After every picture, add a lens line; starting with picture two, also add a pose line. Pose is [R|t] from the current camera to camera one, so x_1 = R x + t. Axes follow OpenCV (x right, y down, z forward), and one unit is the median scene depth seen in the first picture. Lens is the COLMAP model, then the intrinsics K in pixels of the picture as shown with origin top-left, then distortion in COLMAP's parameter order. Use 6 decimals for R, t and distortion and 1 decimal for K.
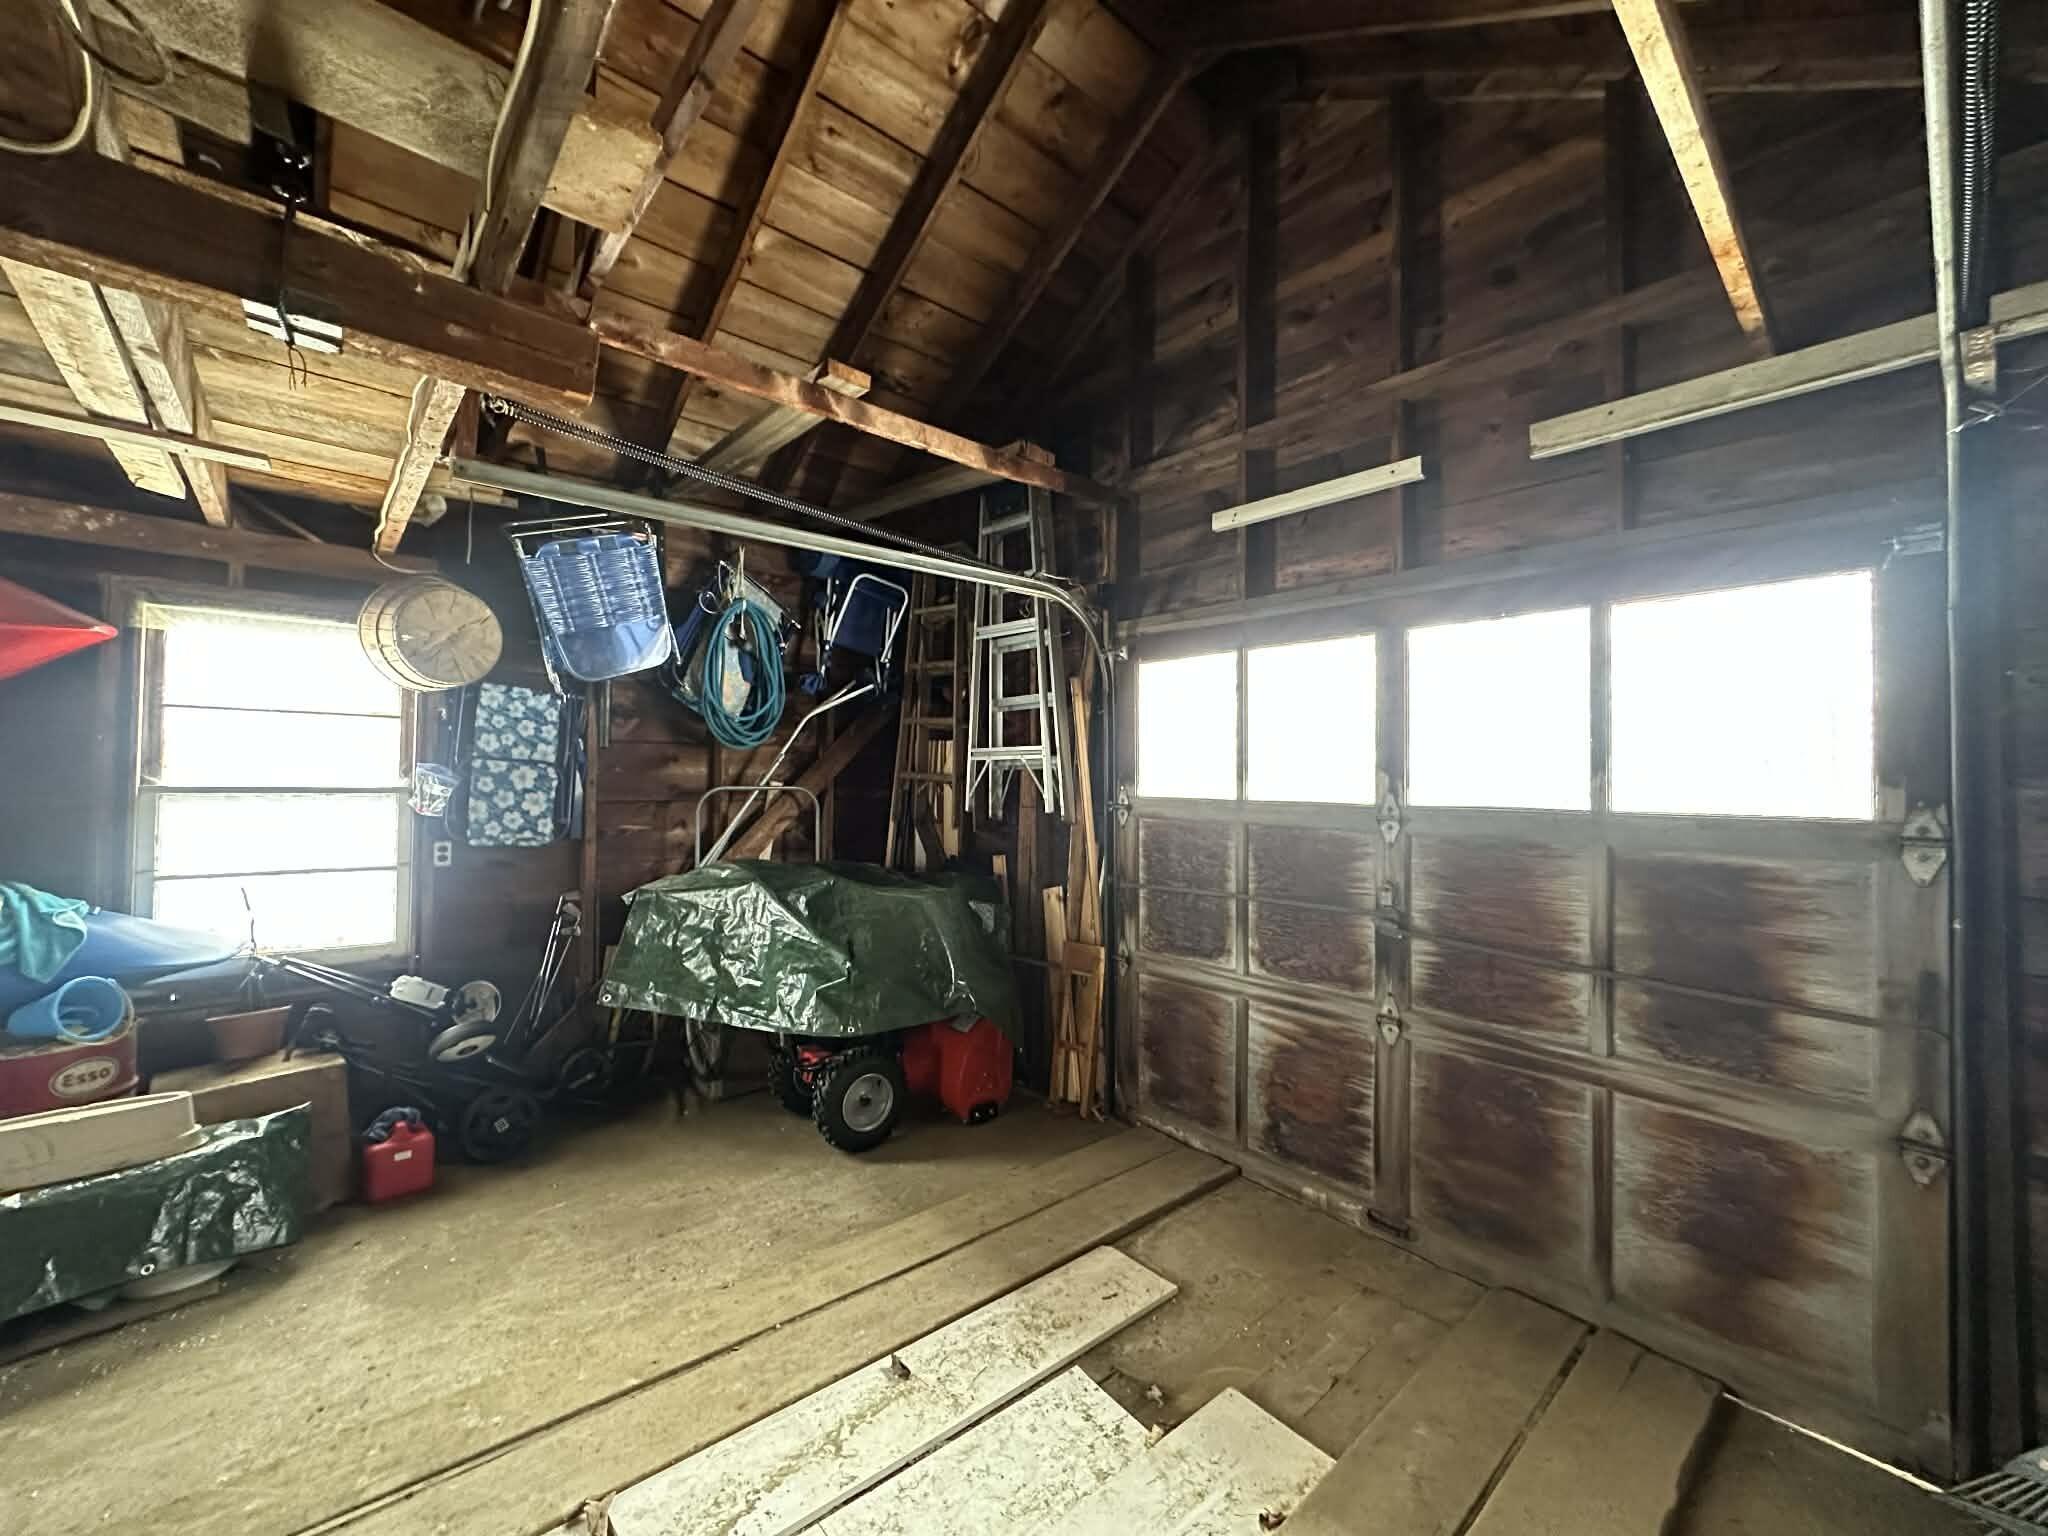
lens RADIAL K [[814.6, 0, 1022.4], [0, 814.6, 766.5], [0, 0, 1]] dist [-0.003780, 0.000432]
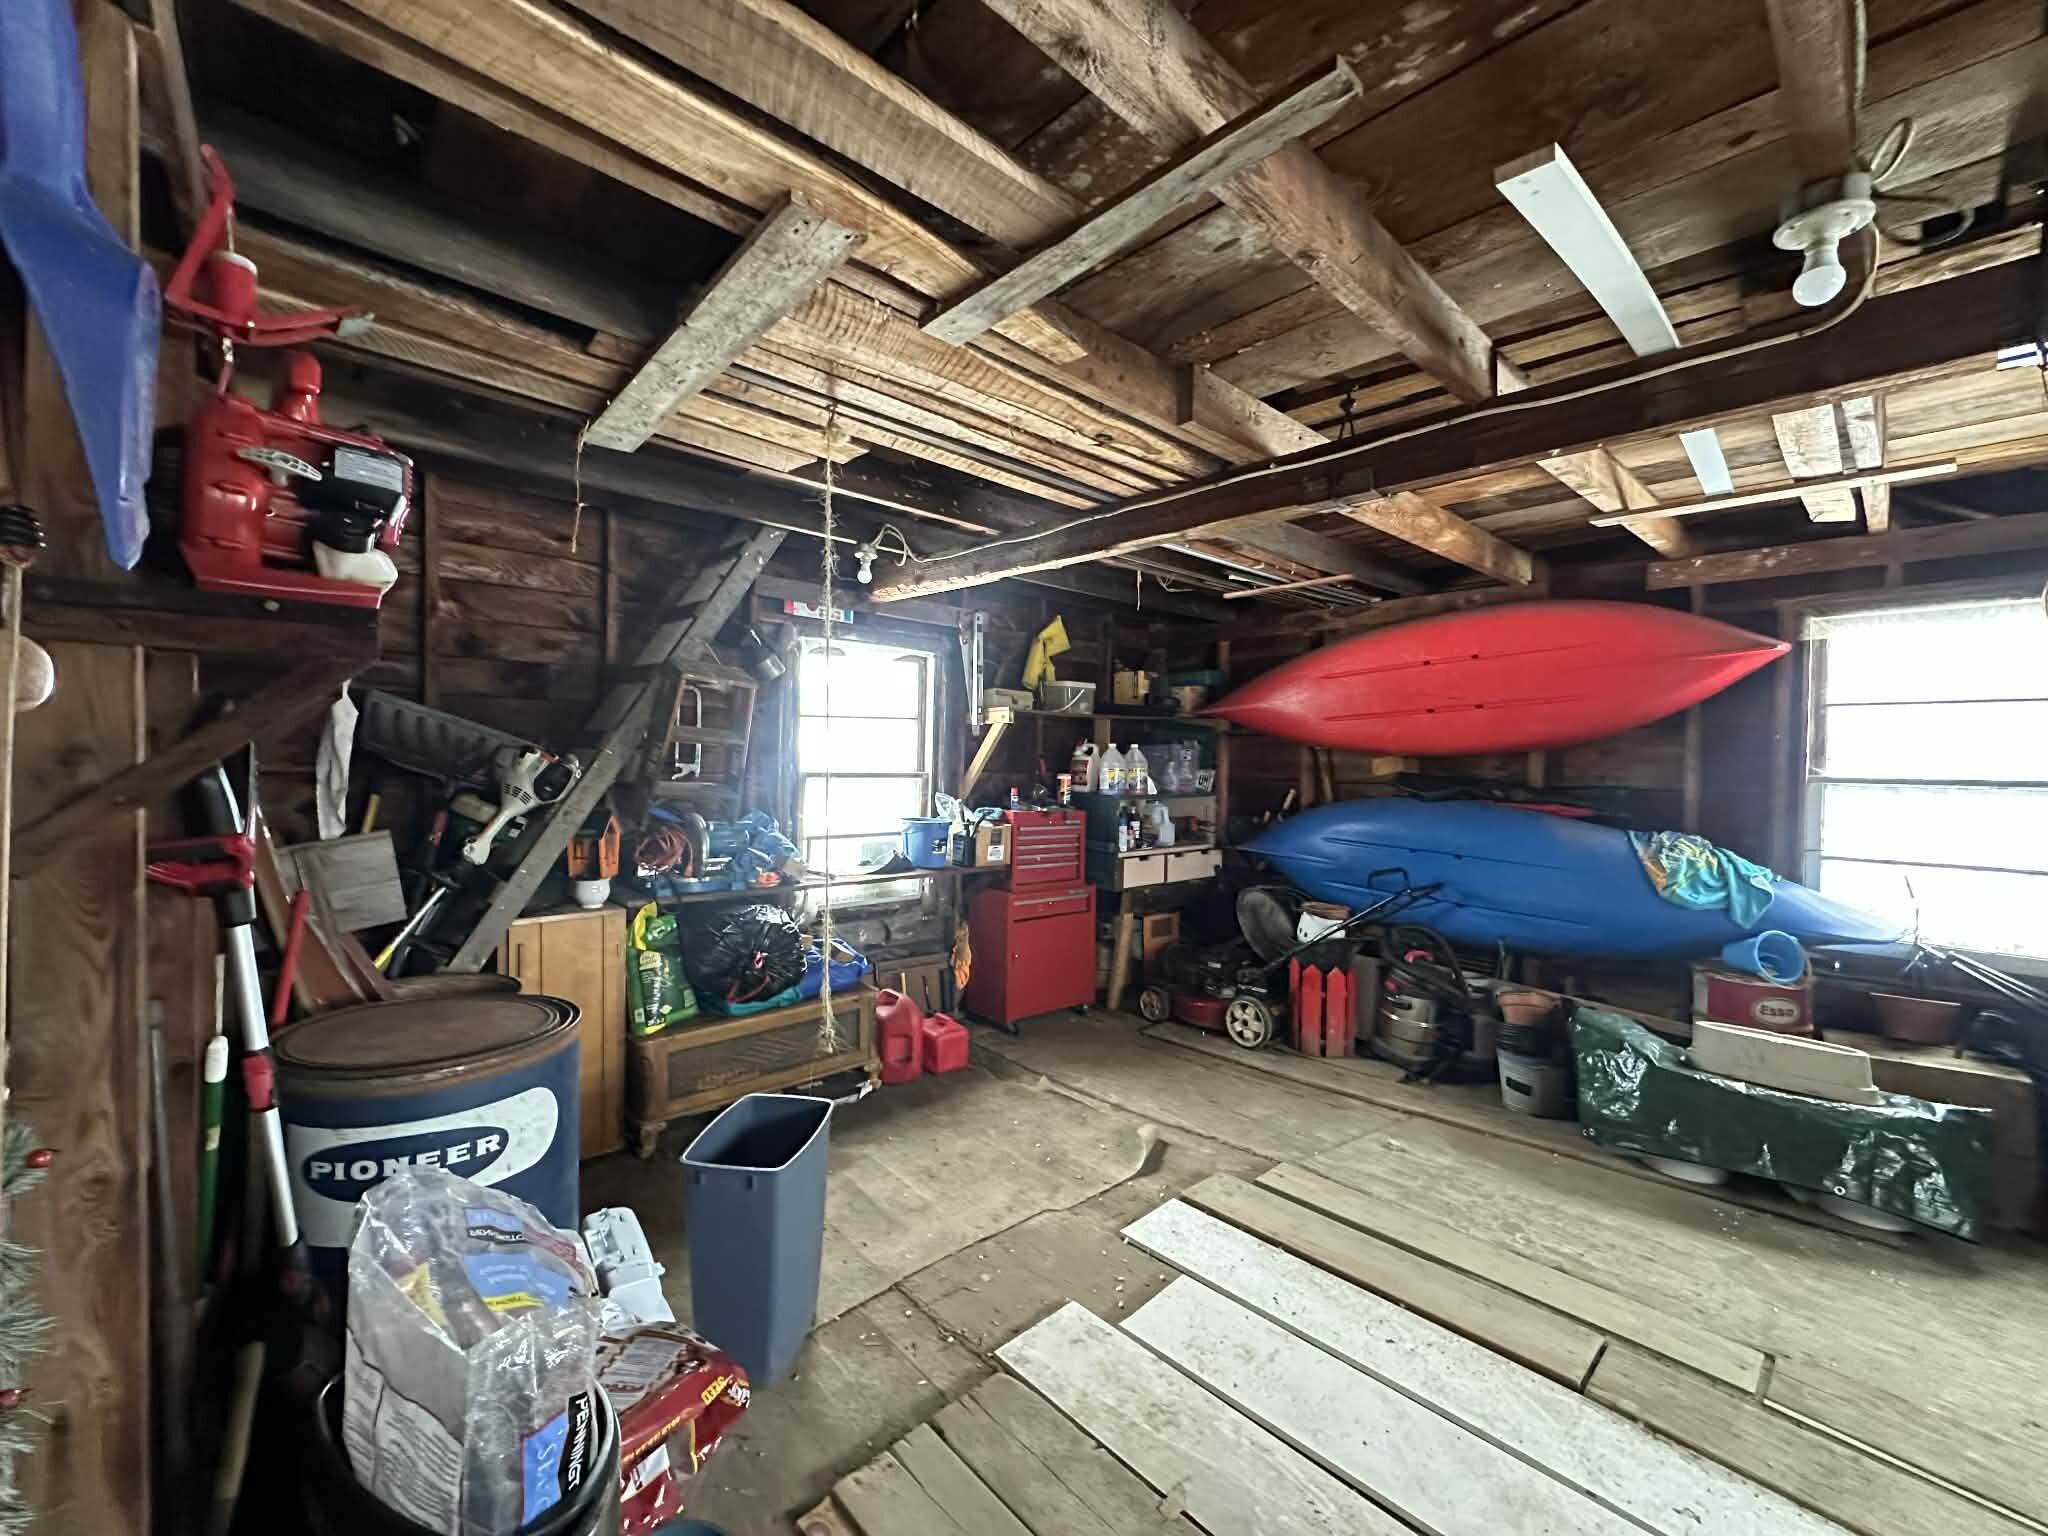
lens RADIAL K [[814.6, 0, 1022.4], [0, 814.6, 766.5], [0, 0, 1]] dist [-0.003780, 0.000432]
pose [[0.023301, 0.008689, -0.999691, 0.044591], [0.014742, 0.999851, 0.009034, -0.015771], [0.999620, -0.014948, 0.023170, -0.139484]]
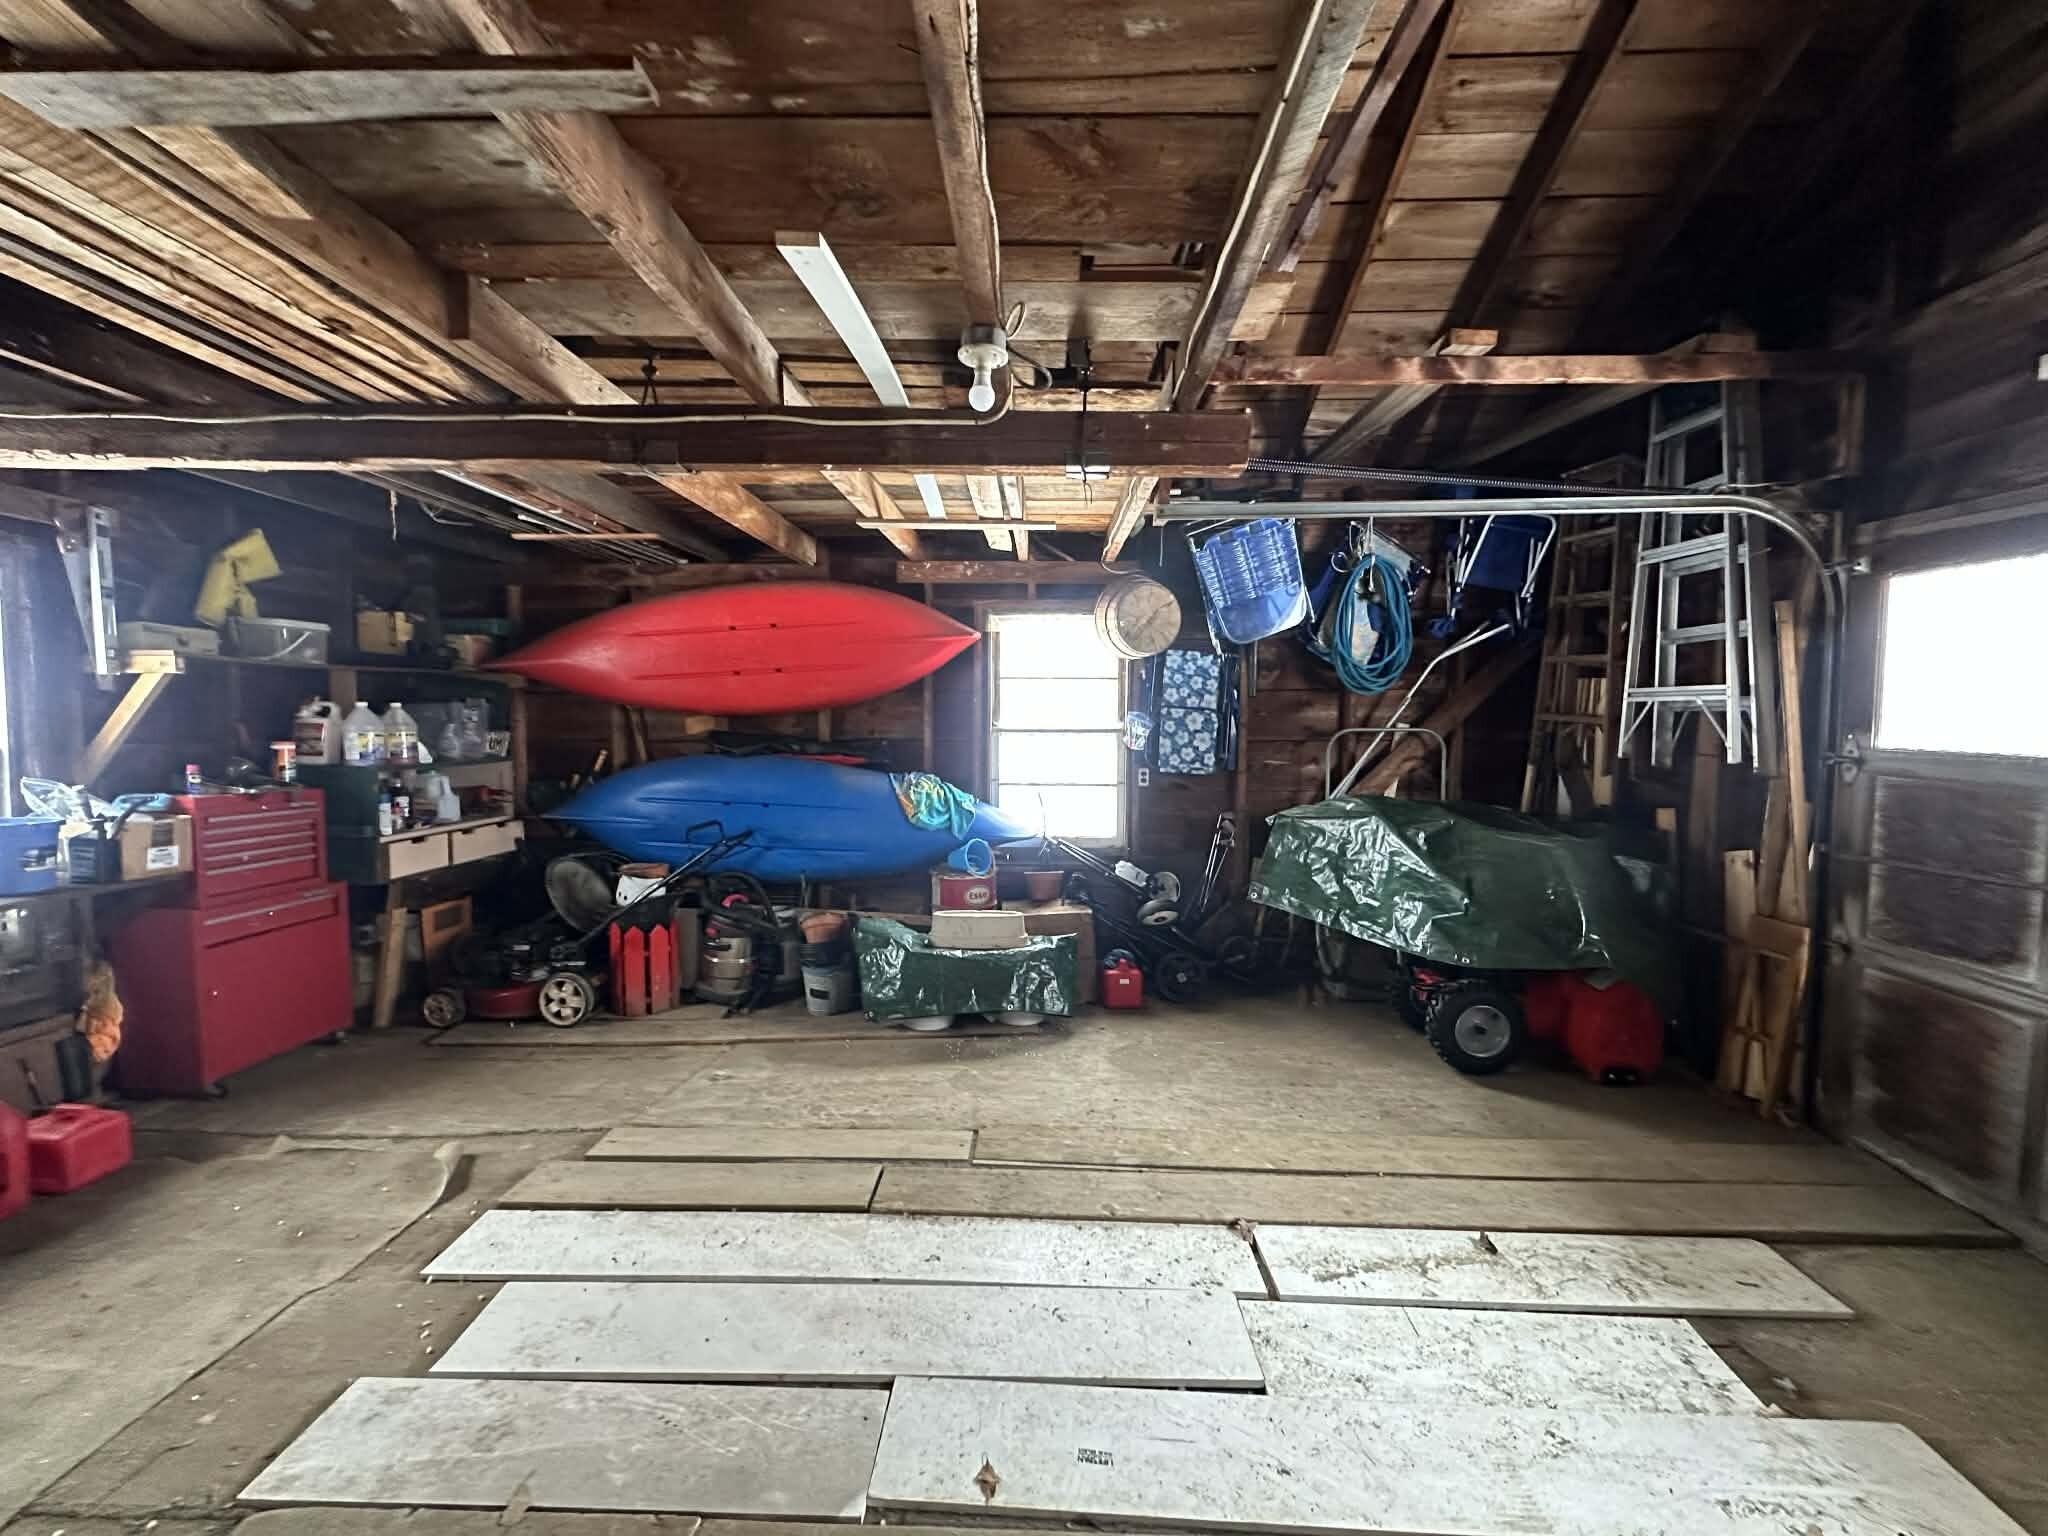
lens RADIAL K [[814.6, 0, 1022.4], [0, 814.6, 766.5], [0, 0, 1]] dist [-0.003780, 0.000432]
pose [[0.733402, 0.040415, -0.678592, 0.077916], [0.017752, 0.996752, 0.078550, -0.024568], [0.679563, -0.069656, 0.730303, -0.158027]]
